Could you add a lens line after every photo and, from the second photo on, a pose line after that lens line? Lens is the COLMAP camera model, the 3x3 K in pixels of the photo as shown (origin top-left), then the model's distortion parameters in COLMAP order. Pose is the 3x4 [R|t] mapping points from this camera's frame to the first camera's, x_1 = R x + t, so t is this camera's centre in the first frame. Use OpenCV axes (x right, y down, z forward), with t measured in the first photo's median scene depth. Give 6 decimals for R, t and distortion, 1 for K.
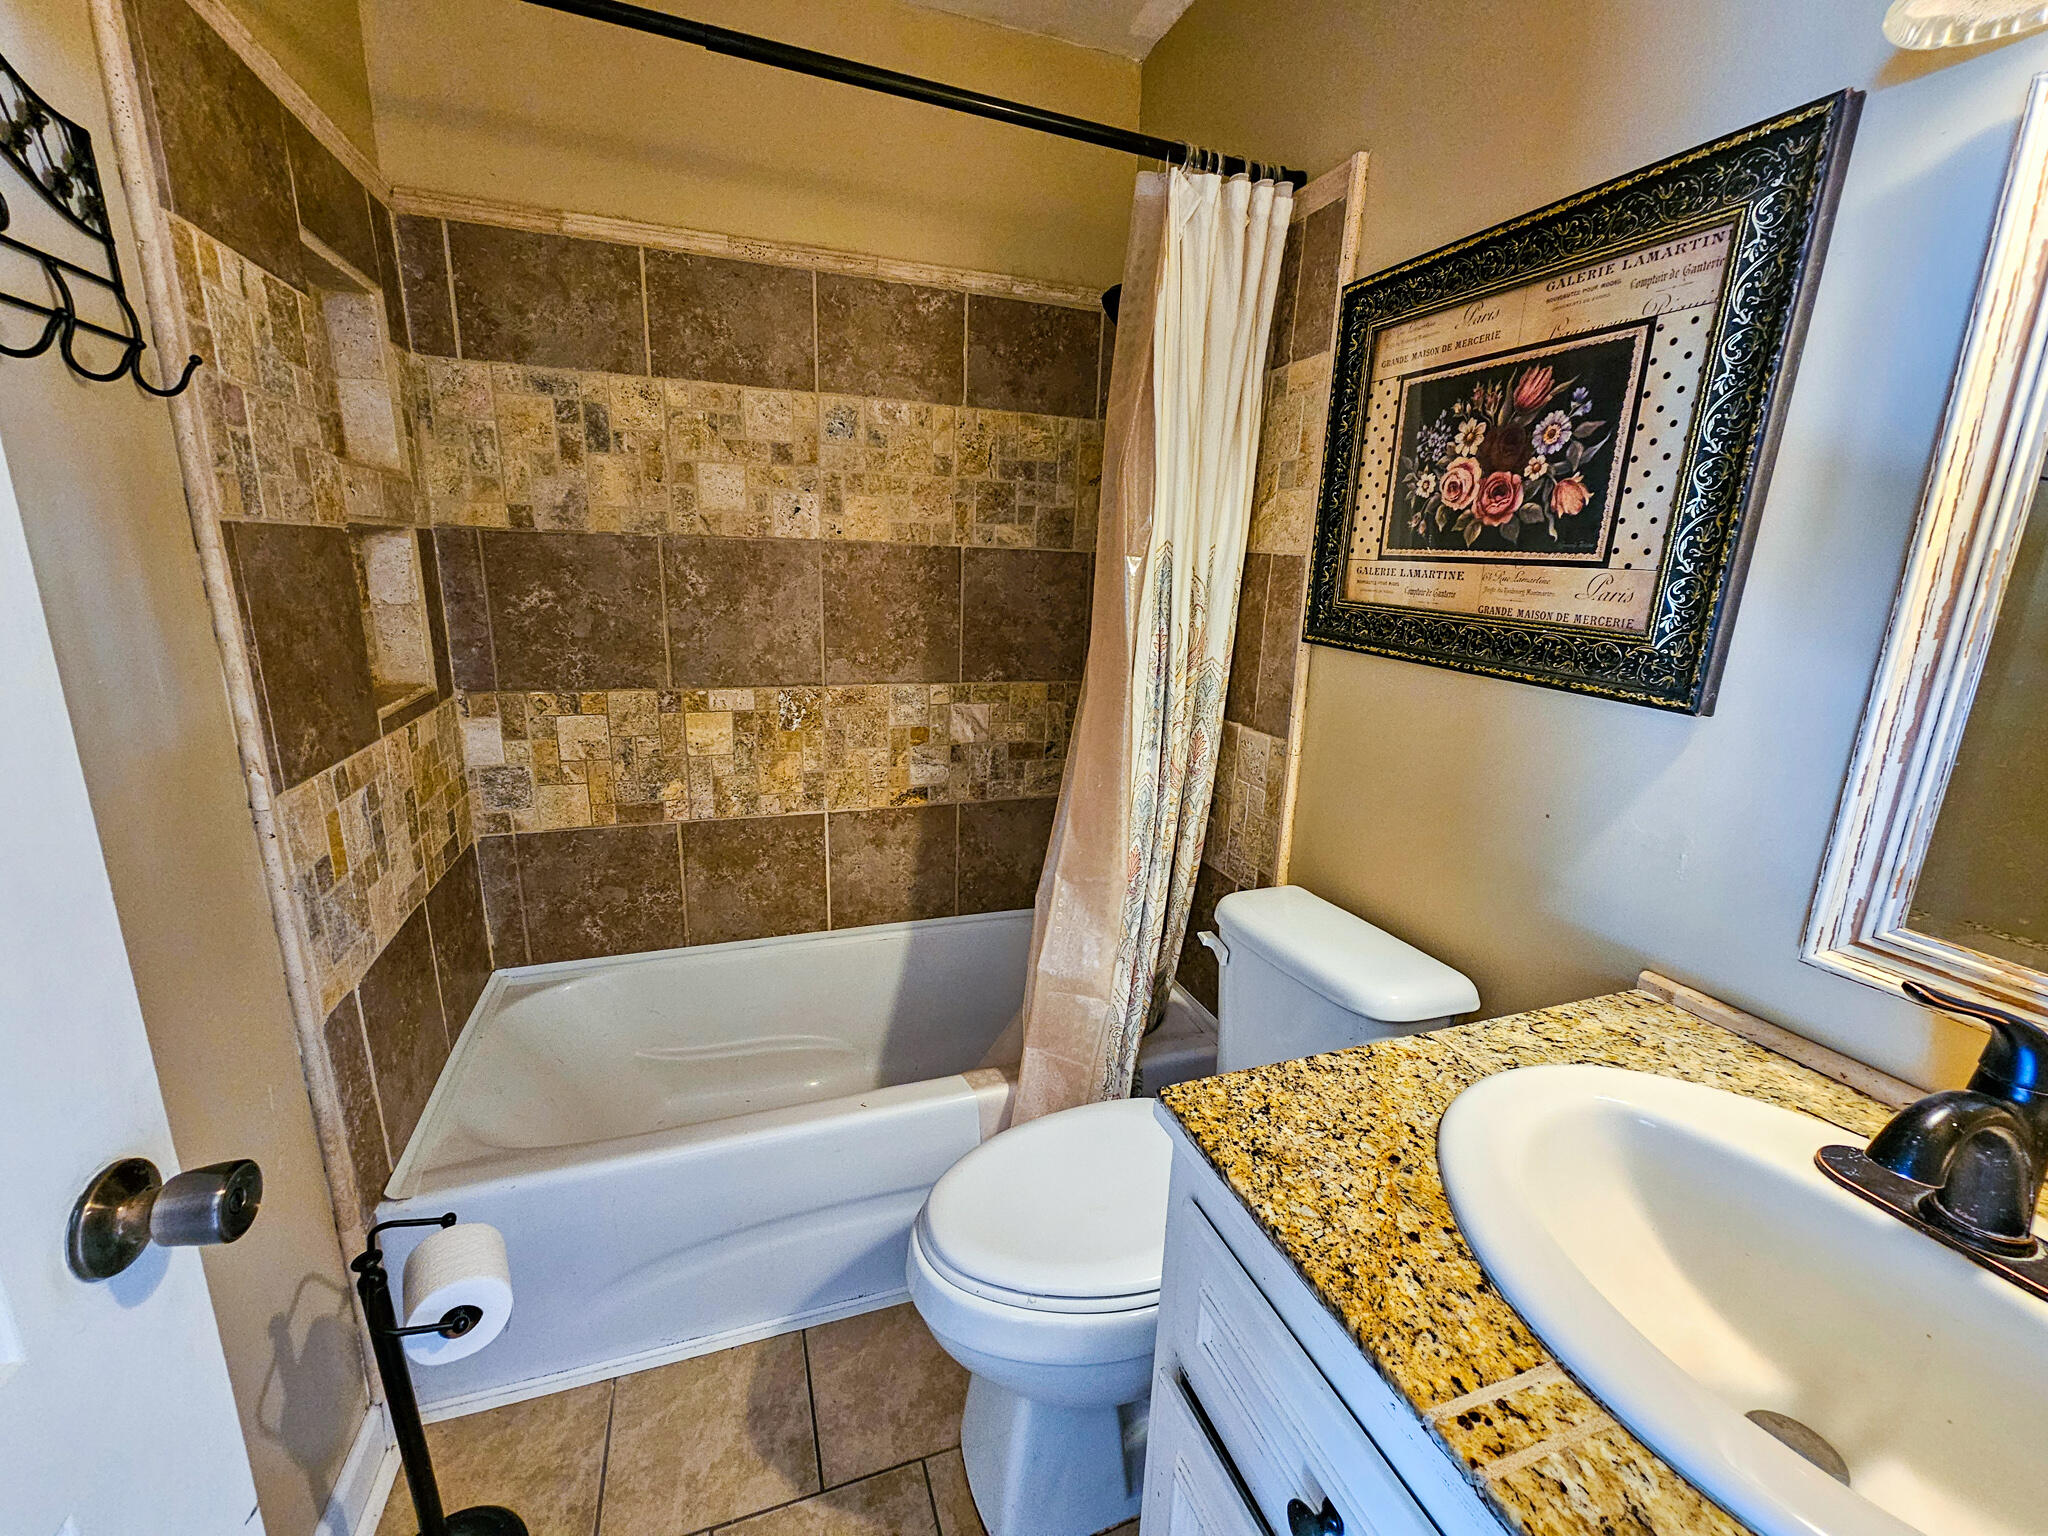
lens RADIAL K [[841.3, 0, 1023.5], [0, 841.3, 767.3], [0, 0, 1]] dist [-0.001632, 0.000188]
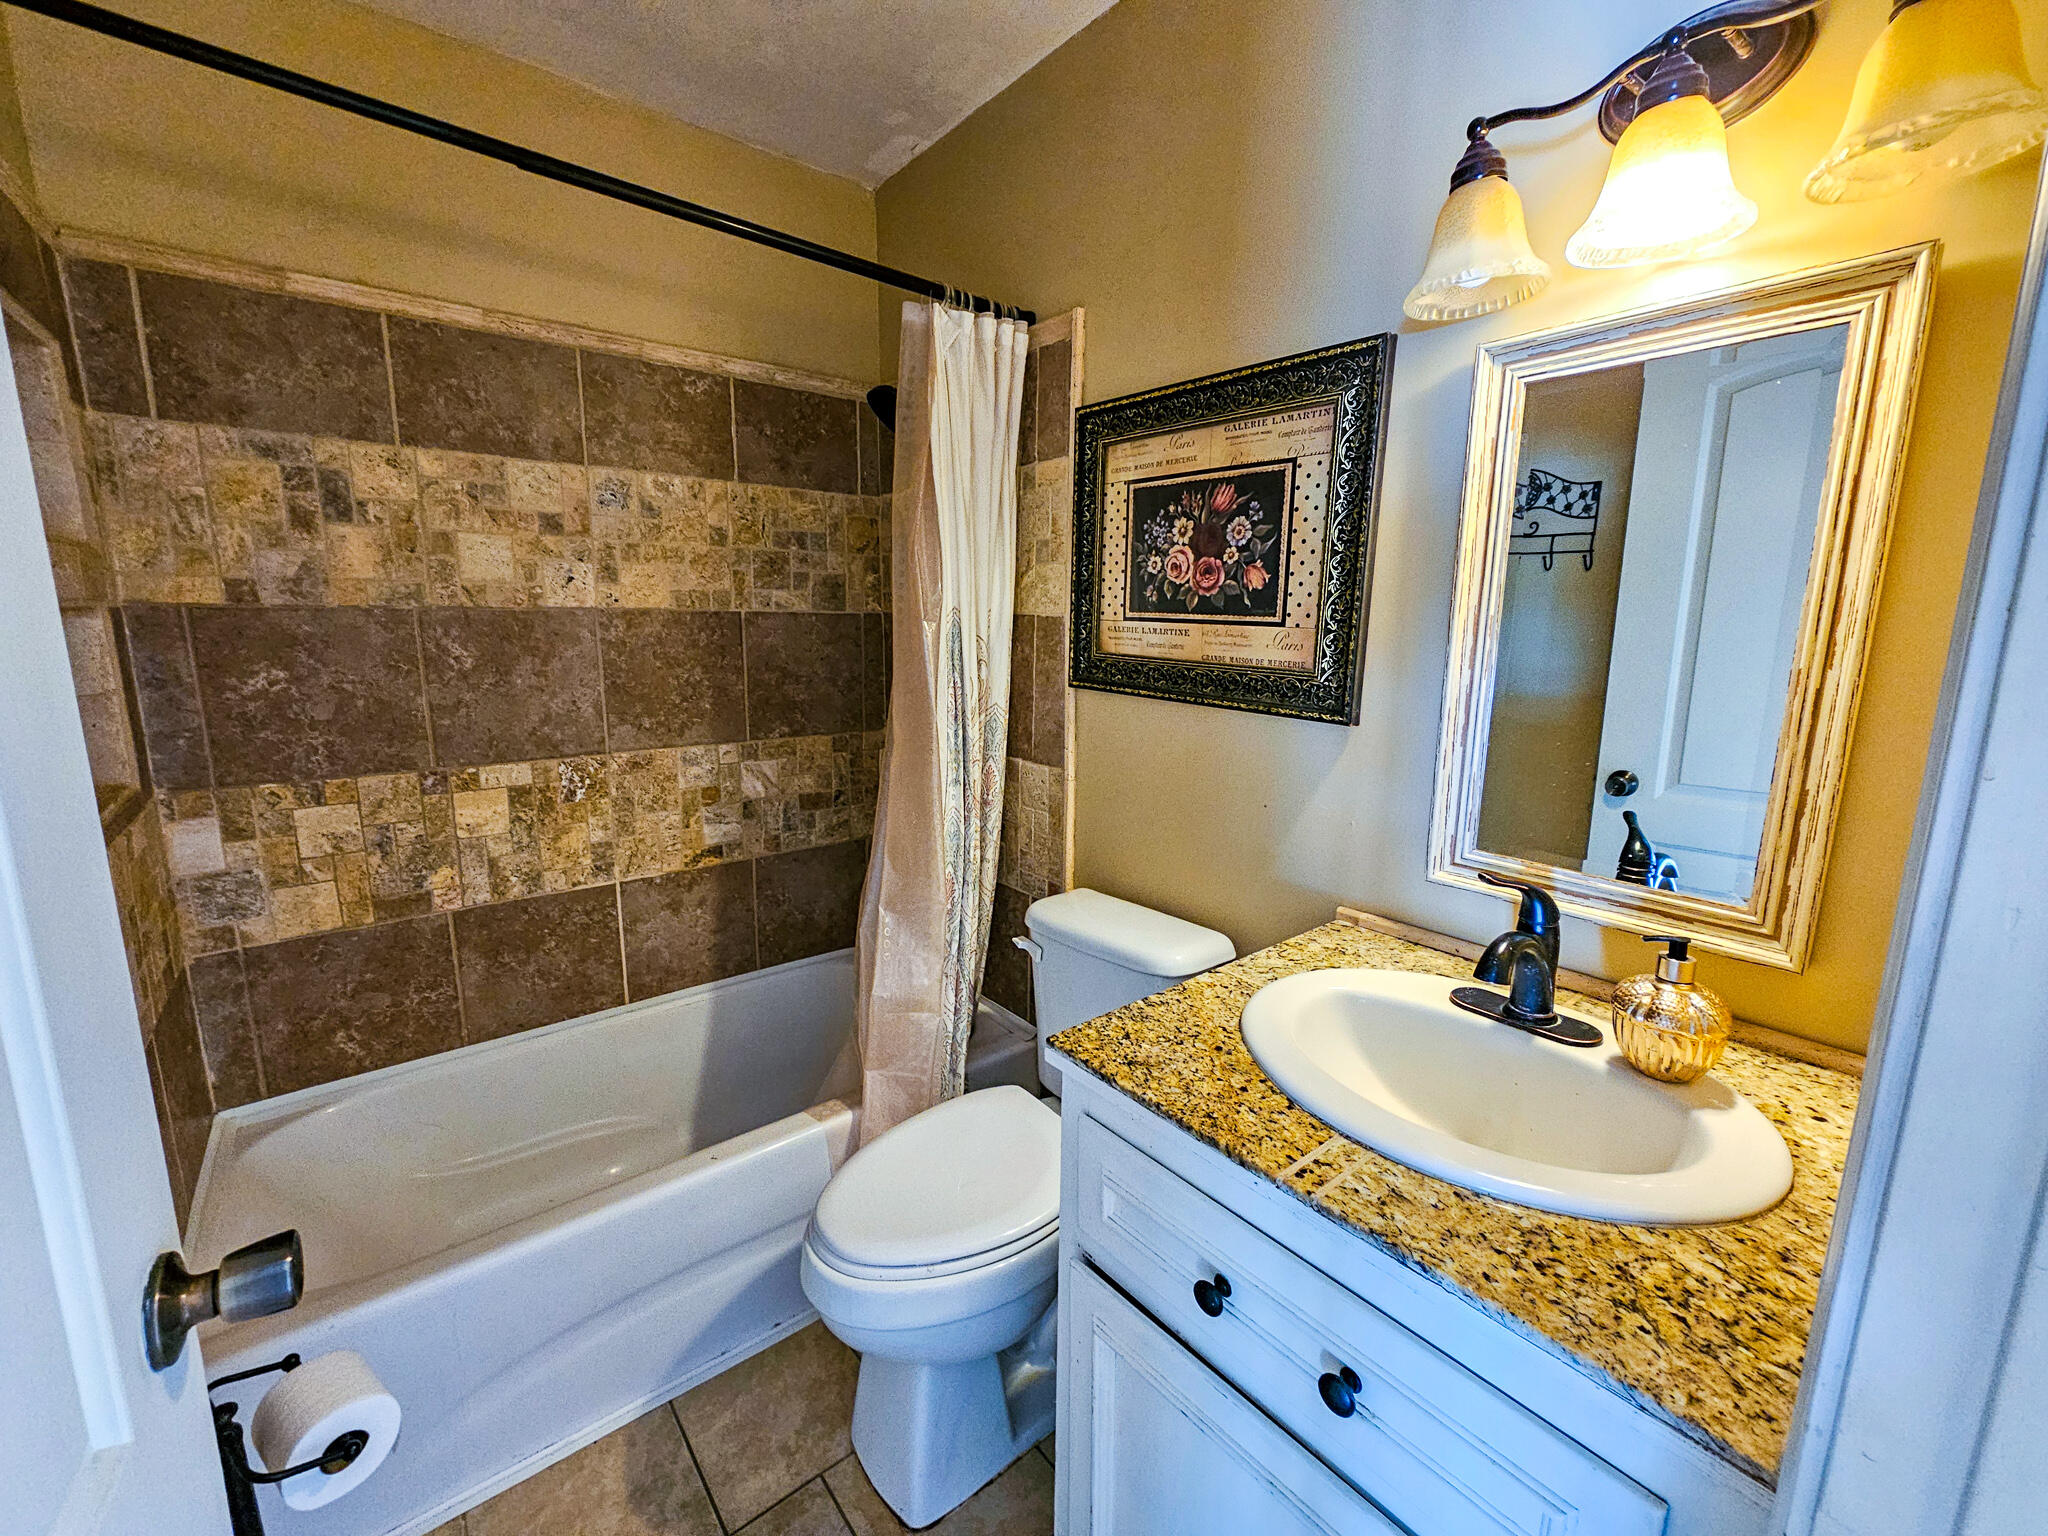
lens RADIAL K [[841.3, 0, 1028.2], [0, 841.3, 764.9], [0, 0, 1]] dist [-0.001632, 0.000188]
pose [[0.941851, -0.079623, 0.326462, -0.125147], [0.098181, 0.994334, -0.040741, 0.006594], [-0.321369, 0.070424, 0.944332, -0.118345]]
